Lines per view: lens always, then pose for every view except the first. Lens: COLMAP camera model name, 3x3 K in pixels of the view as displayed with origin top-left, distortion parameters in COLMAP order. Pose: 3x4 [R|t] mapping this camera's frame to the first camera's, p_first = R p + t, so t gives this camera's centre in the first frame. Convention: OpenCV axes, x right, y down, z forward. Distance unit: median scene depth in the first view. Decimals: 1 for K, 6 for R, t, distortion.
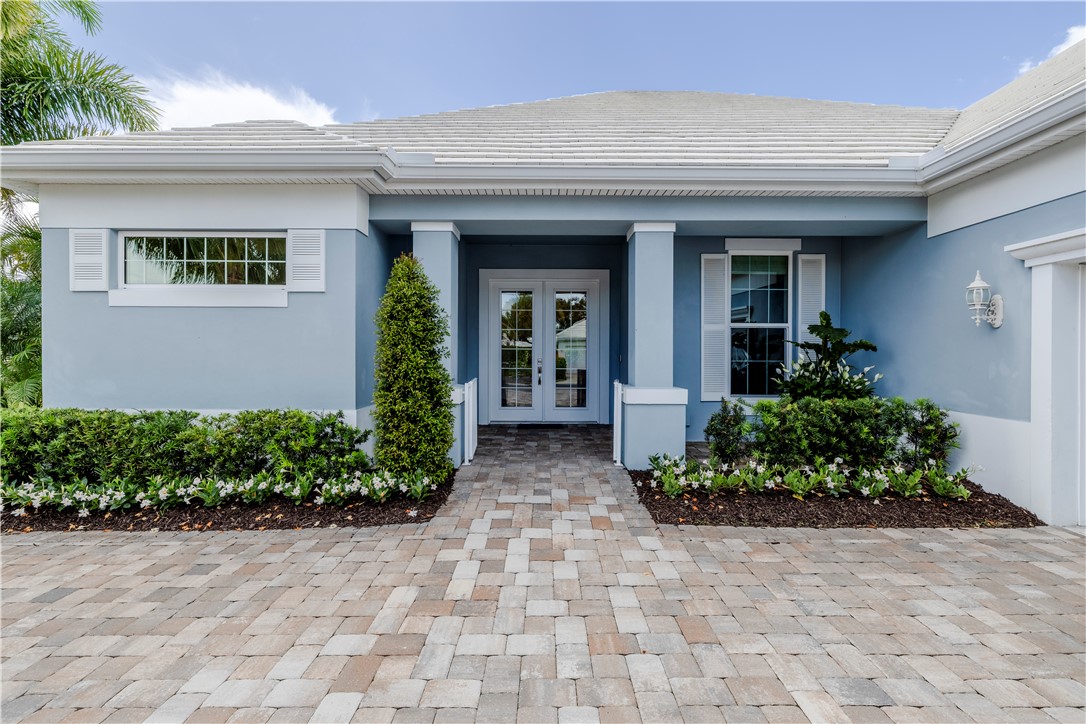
lens RADIAL K [[456.1, 0, 540.4], [0, 456.1, 356.6], [0, 0, 1]] dist [-0.000270, -0.000257]
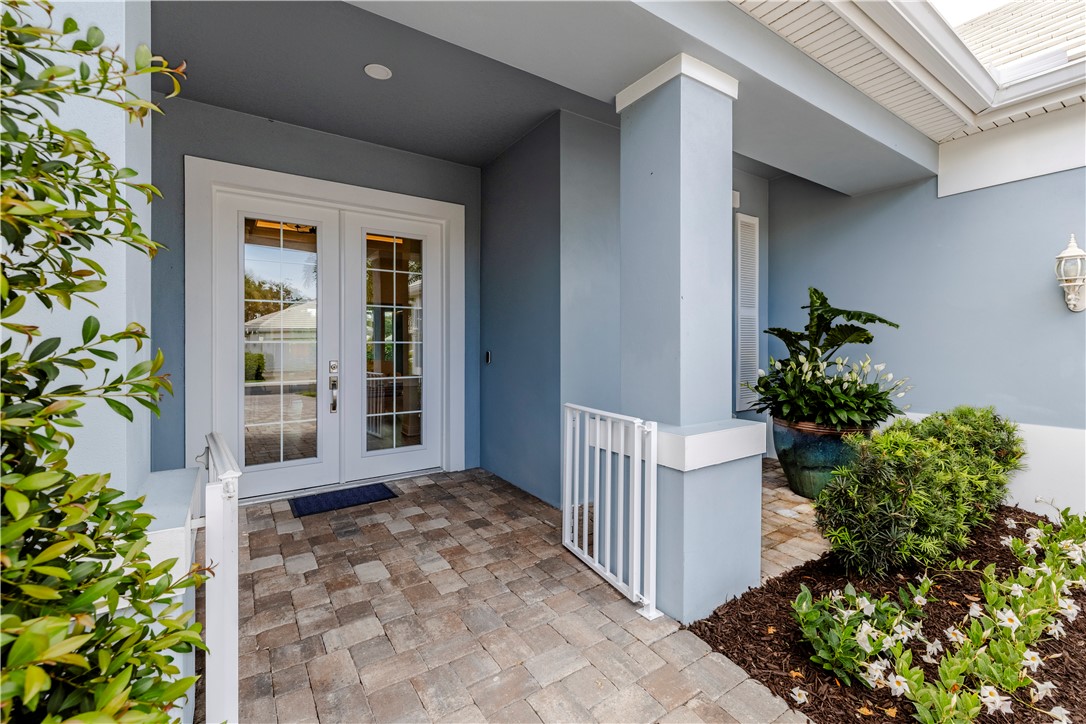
lens RADIAL K [[456.1, 0, 540.4], [0, 456.1, 356.6], [0, 0, 1]] dist [-0.000270, -0.000257]
pose [[0.835656, -0.024230, 0.548719, -0.120969], [0.014365, 0.999649, 0.022264, -0.012466], [-0.549066, -0.010723, 0.835710, 0.585752]]
